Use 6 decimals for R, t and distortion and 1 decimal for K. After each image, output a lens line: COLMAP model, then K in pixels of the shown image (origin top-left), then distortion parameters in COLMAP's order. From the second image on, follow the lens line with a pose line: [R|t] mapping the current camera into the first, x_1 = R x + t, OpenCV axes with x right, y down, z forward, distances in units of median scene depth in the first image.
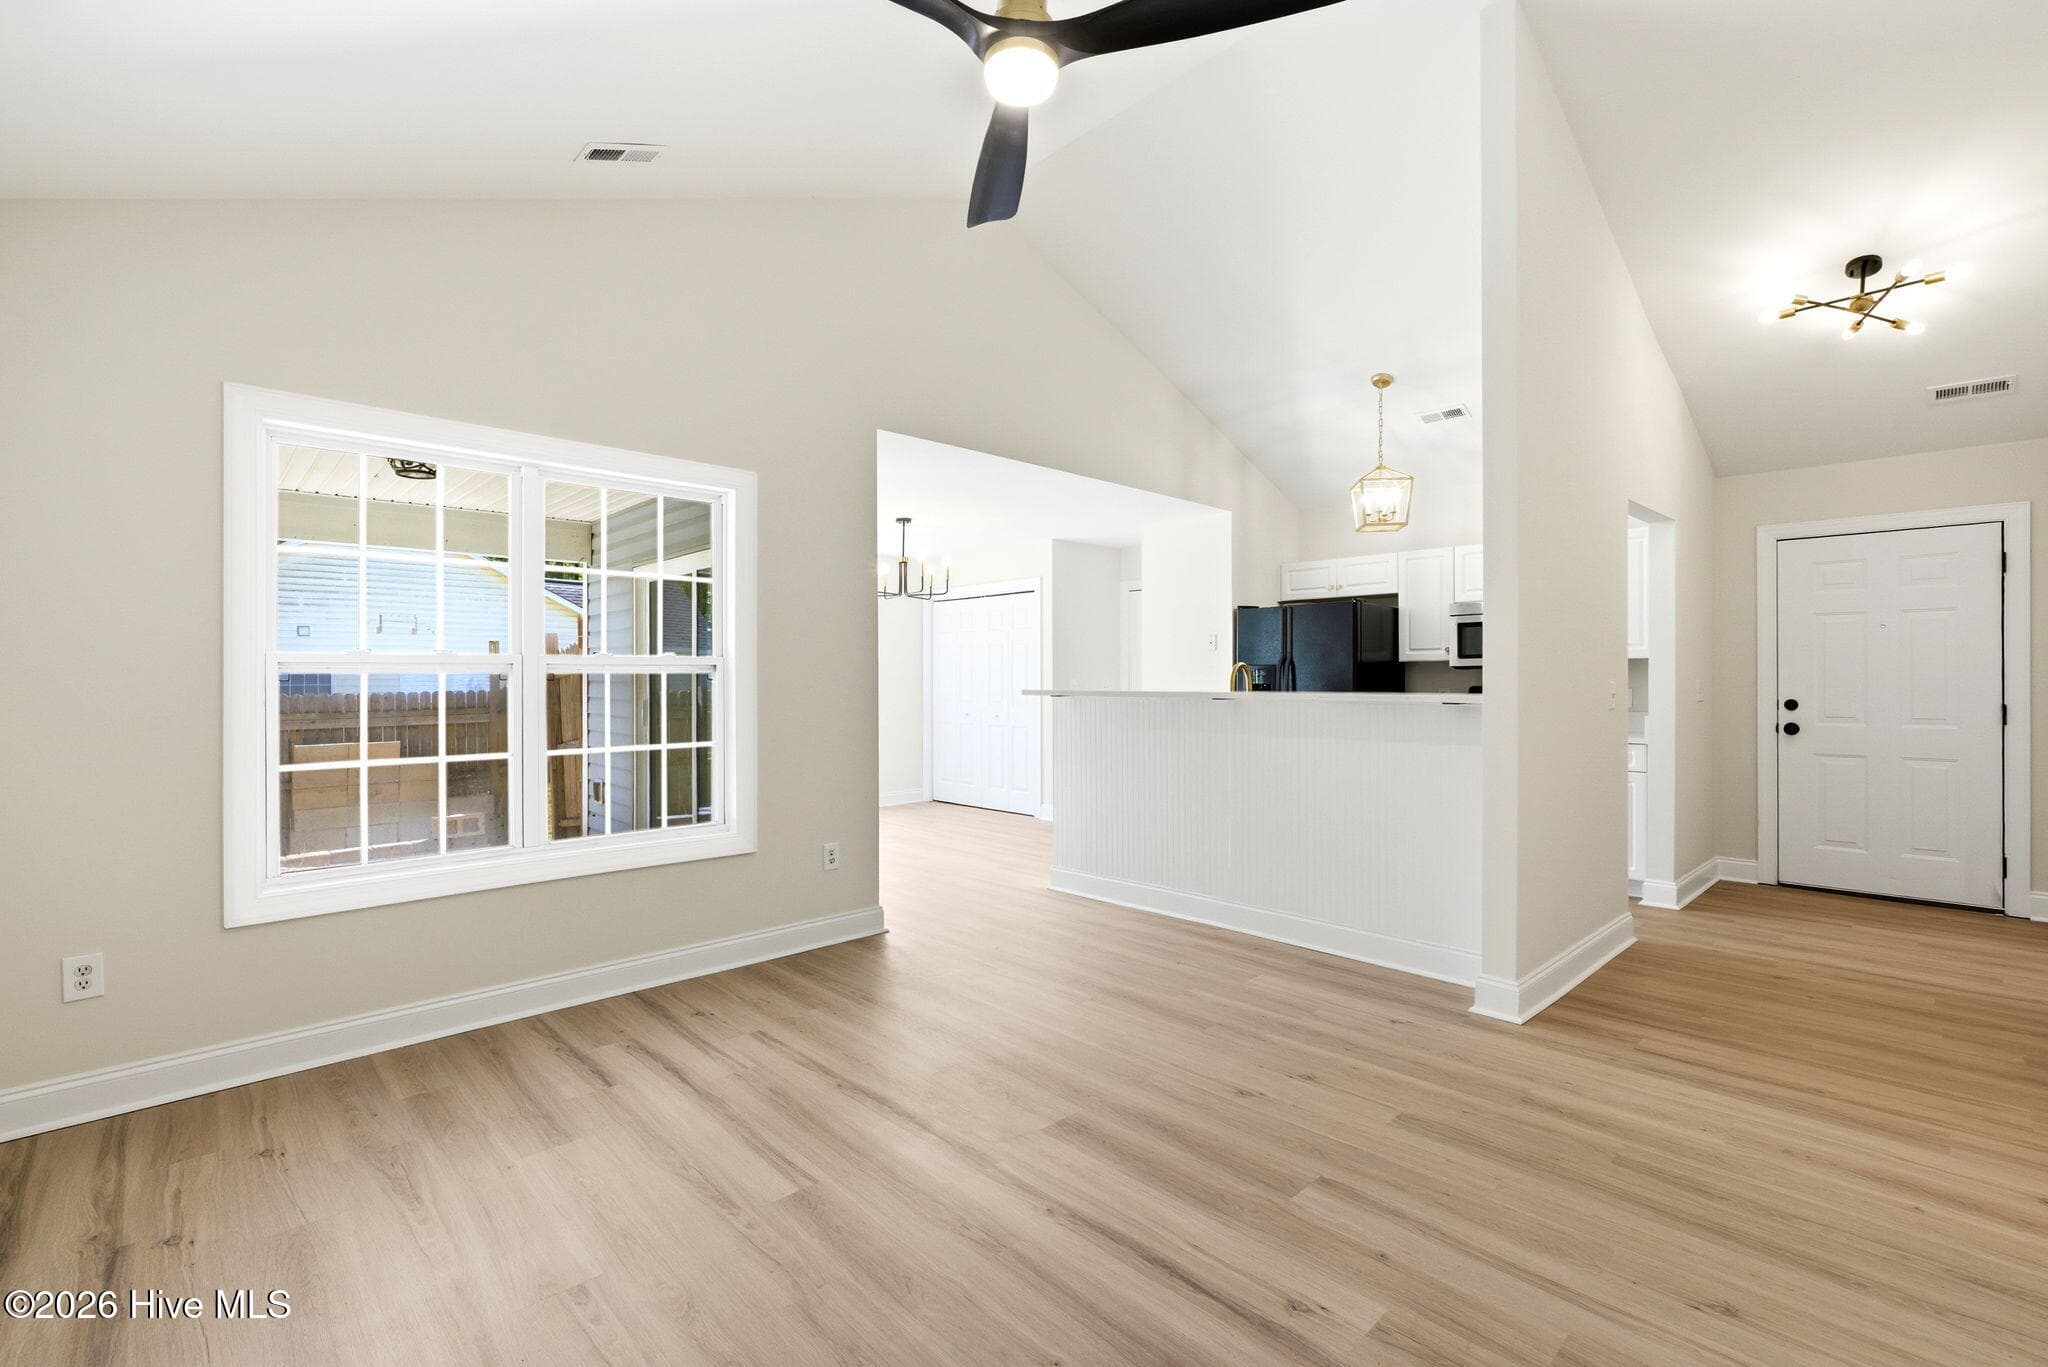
lens RADIAL K [[897.6, 0, 1035.8], [0, 897.6, 676.7], [0, 0, 1]] dist [-0.001041, 0.000112]
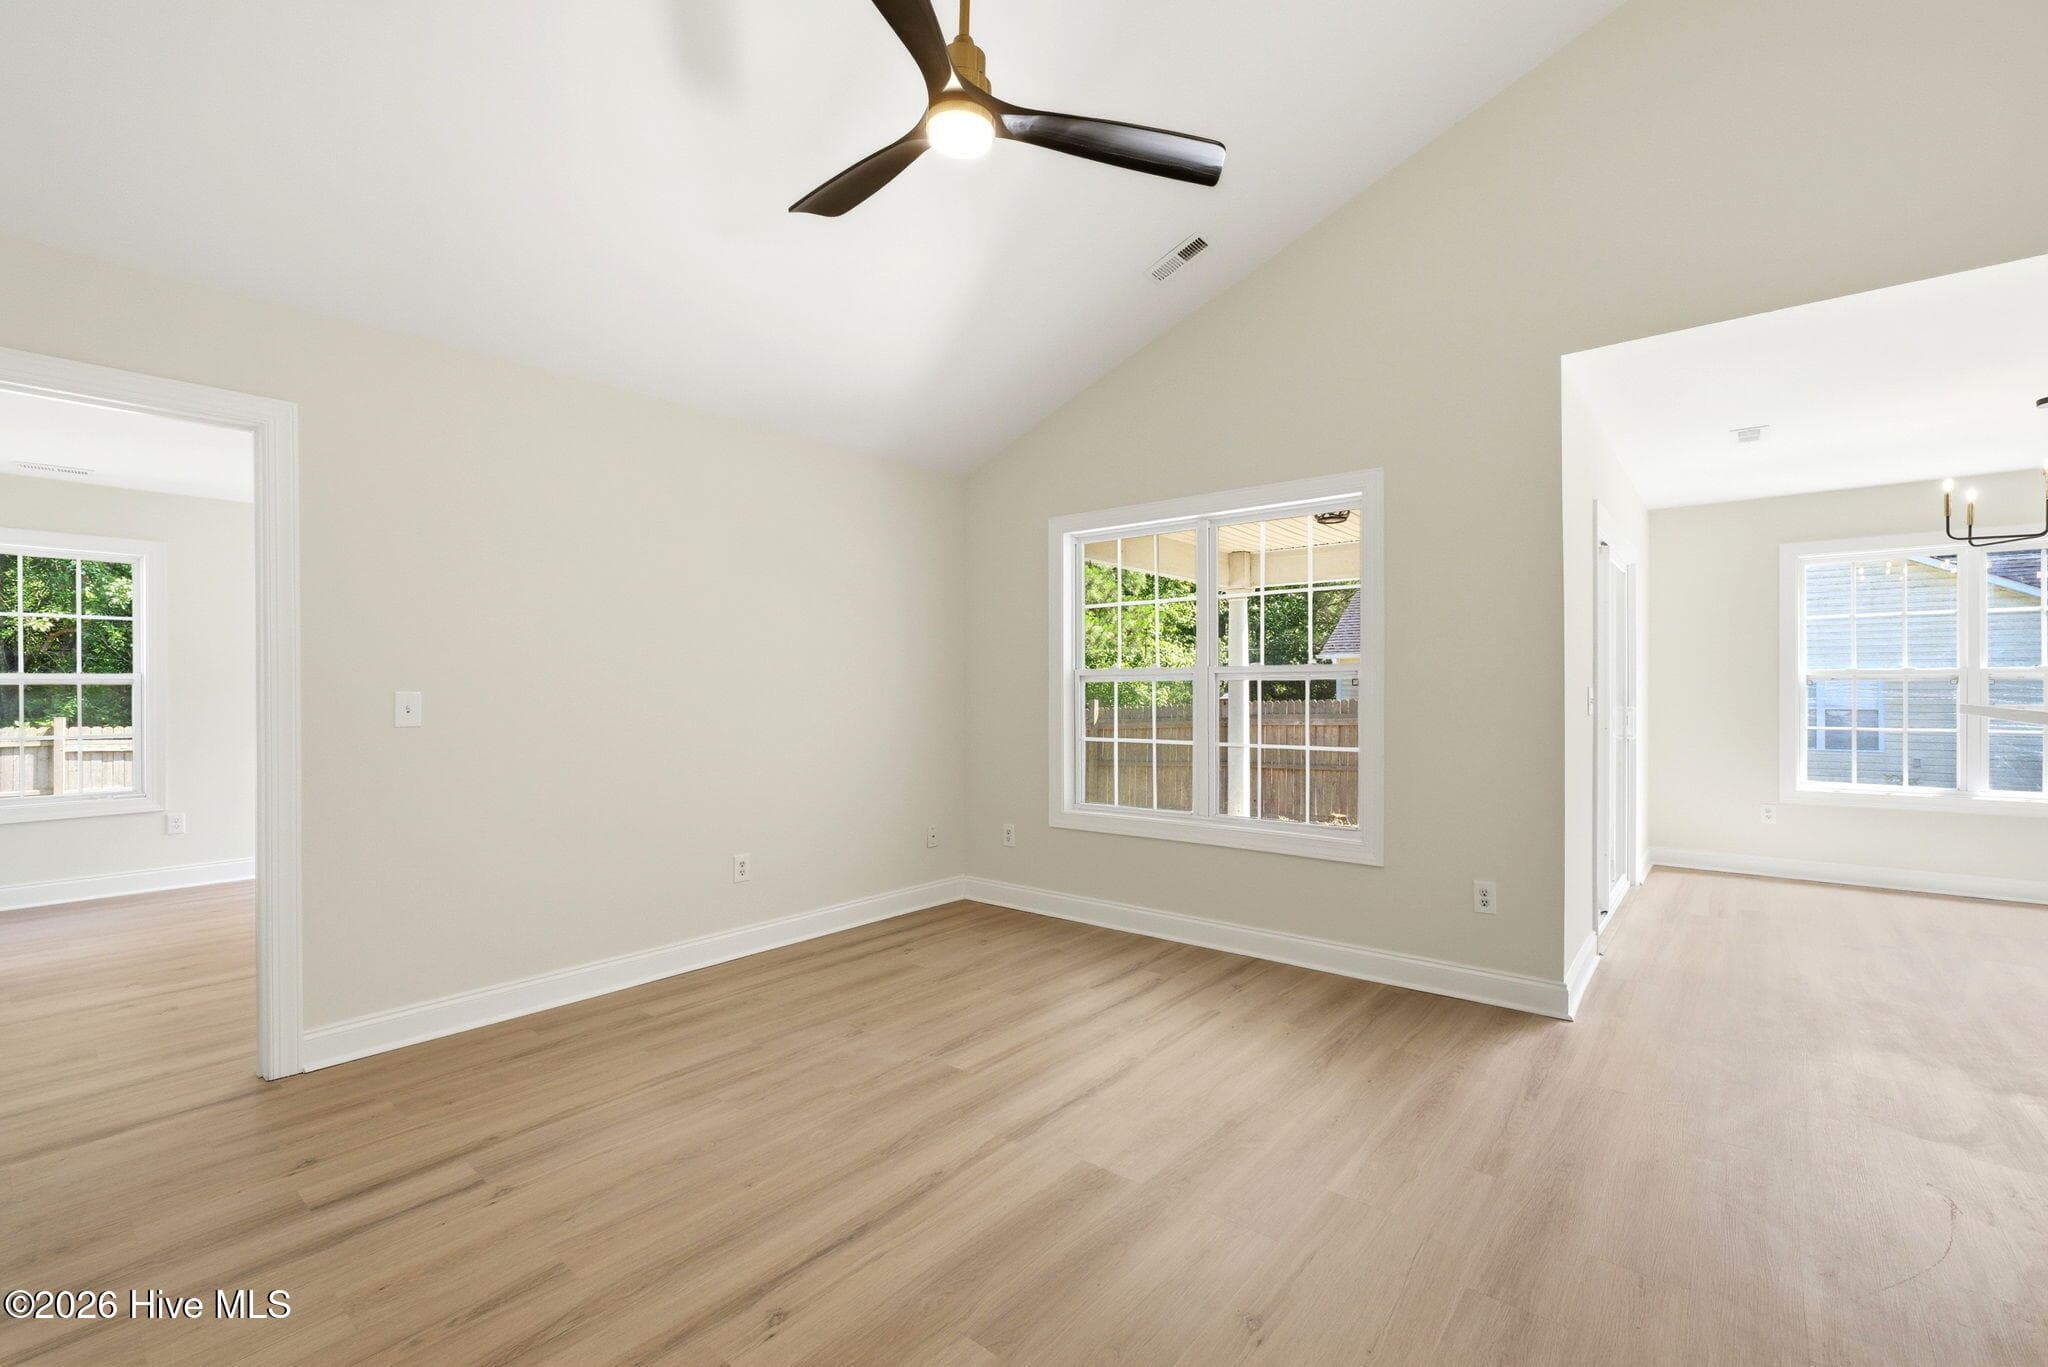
lens RADIAL K [[897.6, 0, 1035.8], [0, 897.6, 676.7], [0, 0, 1]] dist [-0.001041, 0.000112]
pose [[0.116124, -0.009210, -0.993192, 0.767906], [0.005530, 0.999948, -0.008626, 0.000214], [0.993219, -0.004490, 0.116168, 0.681005]]
